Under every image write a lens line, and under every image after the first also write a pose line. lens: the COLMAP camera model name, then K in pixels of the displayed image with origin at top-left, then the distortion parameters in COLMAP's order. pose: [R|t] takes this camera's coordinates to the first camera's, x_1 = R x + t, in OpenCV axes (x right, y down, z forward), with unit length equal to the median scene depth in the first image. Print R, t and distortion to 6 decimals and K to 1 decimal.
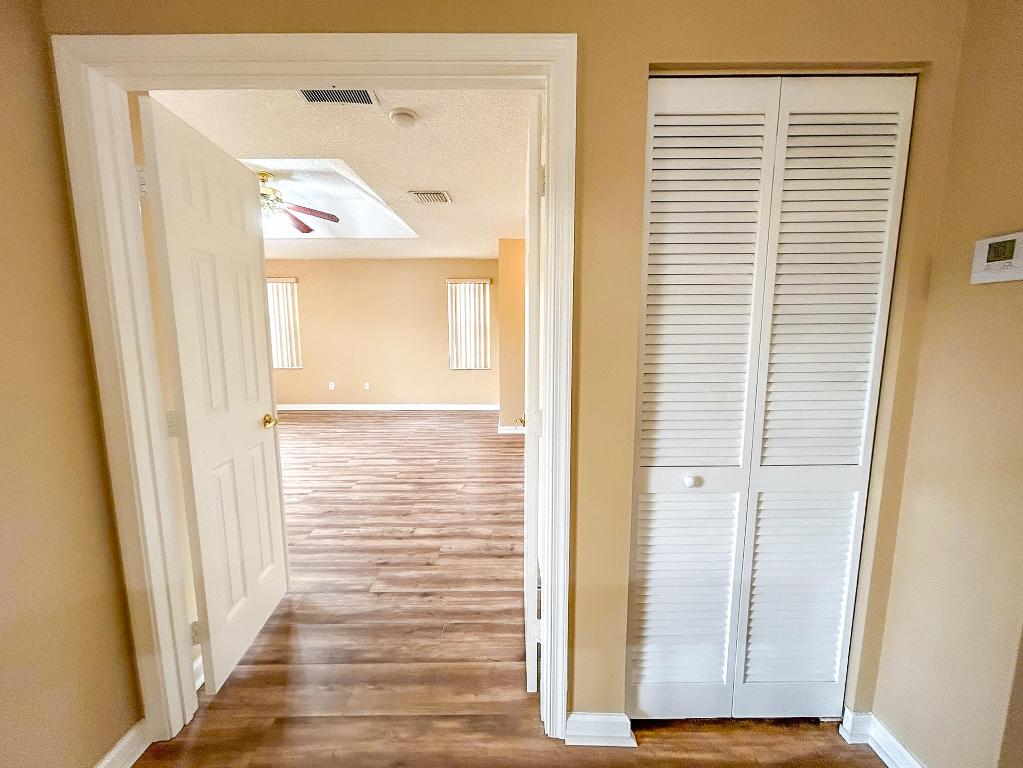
lens RADIAL K [[431.9, 0, 511.5], [0, 431.9, 384.0], [0, 0, 1]] dist [0.002240, -0.000072]
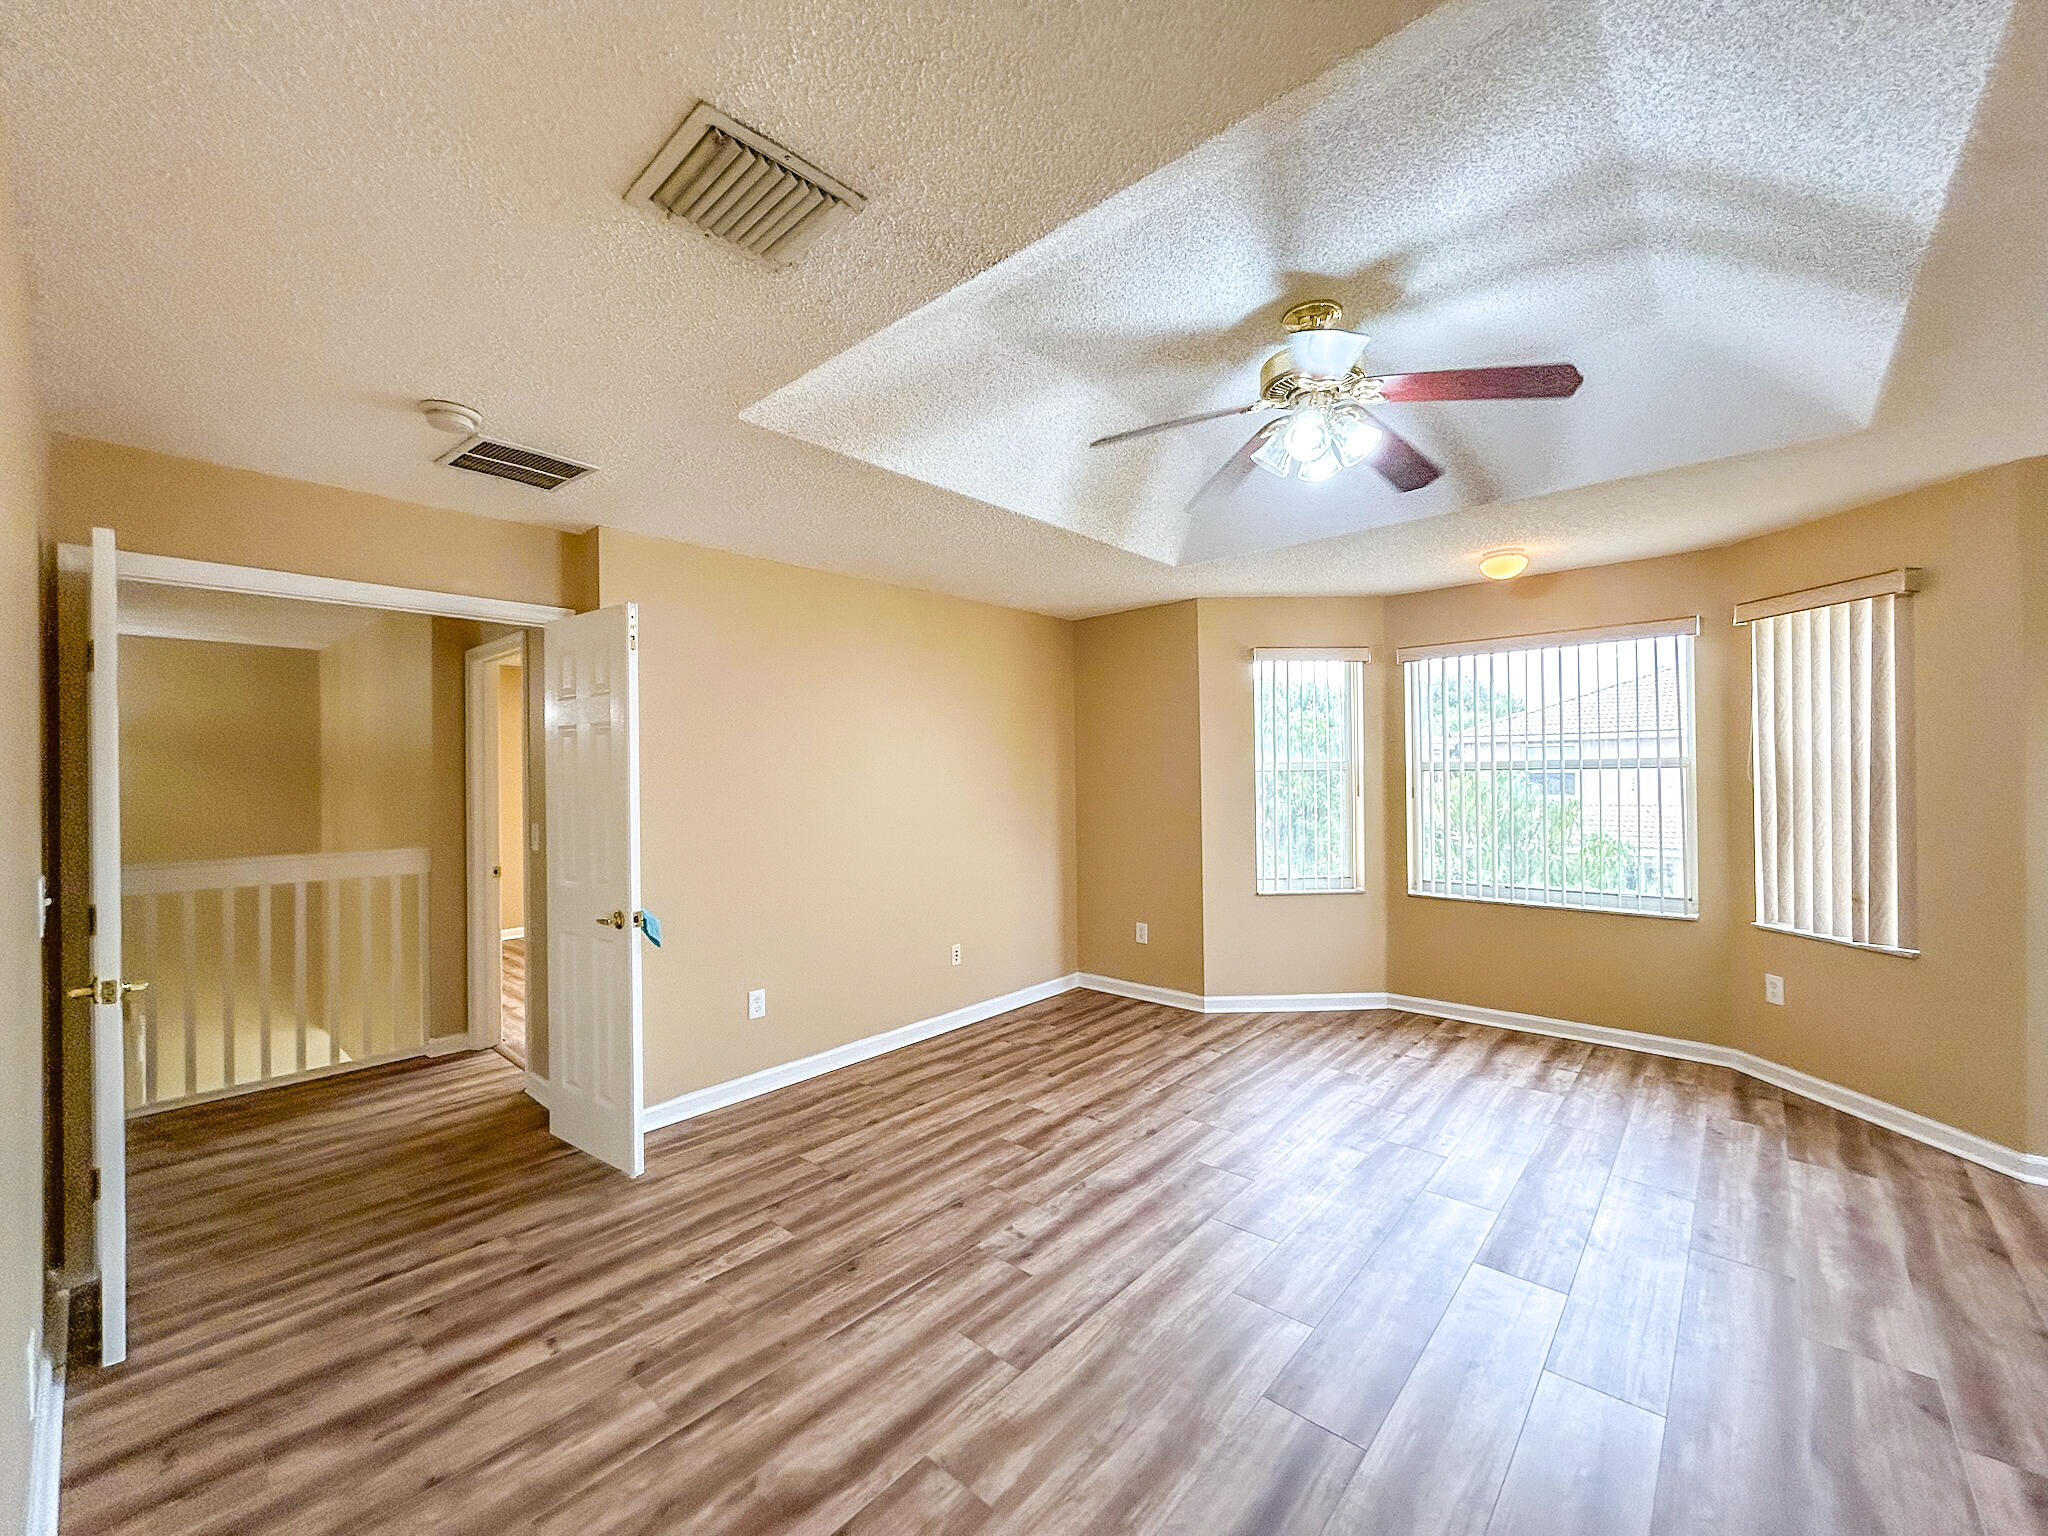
lens RADIAL K [[864.5, 0, 1024.0], [0, 864.5, 768.0], [0, 0, 1]] dist [0.002240, -0.000072]
pose [[-0.689759, 0.011264, -0.723951, 0.022633], [-0.071636, 0.993911, 0.083717, -0.230830], [0.720486, 0.109606, -0.684753, 1.689609]]
